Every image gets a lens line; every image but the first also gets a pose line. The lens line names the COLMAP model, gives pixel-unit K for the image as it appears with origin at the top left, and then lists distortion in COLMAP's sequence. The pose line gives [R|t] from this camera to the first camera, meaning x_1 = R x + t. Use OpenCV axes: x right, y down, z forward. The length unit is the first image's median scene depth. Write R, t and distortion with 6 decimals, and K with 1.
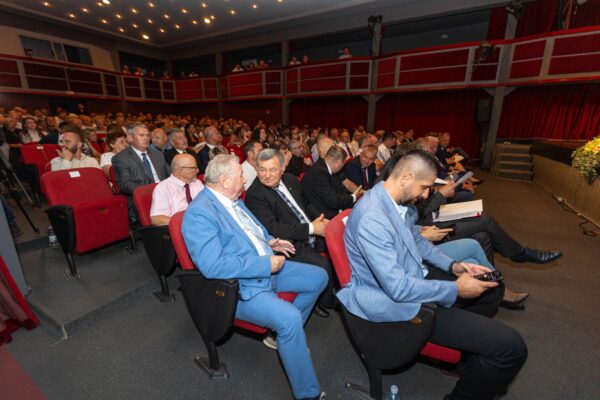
lens RADIAL K [[265.0, 0, 296.8], [0, 265.0, 198.0], [0, 0, 1]] dist [-0.001242, -0.002416]
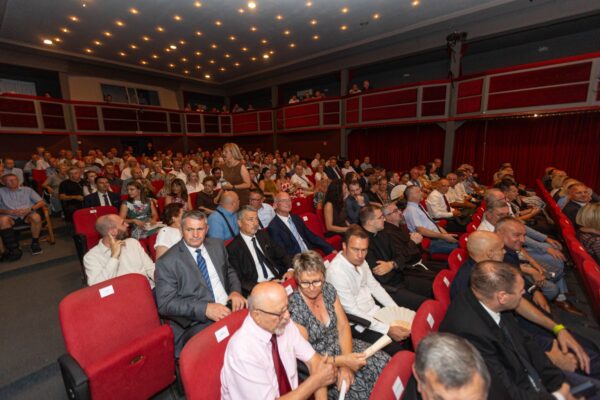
lens RADIAL K [[265.0, 0, 296.8], [0, 265.0, 198.0], [0, 0, 1]] dist [-0.001242, -0.002416]
pose [[0.984965, 0.001620, -0.172748, -0.048964], [-0.015408, 0.996795, -0.078503, -0.061011], [0.172067, 0.079984, 0.981833, 0.084064]]
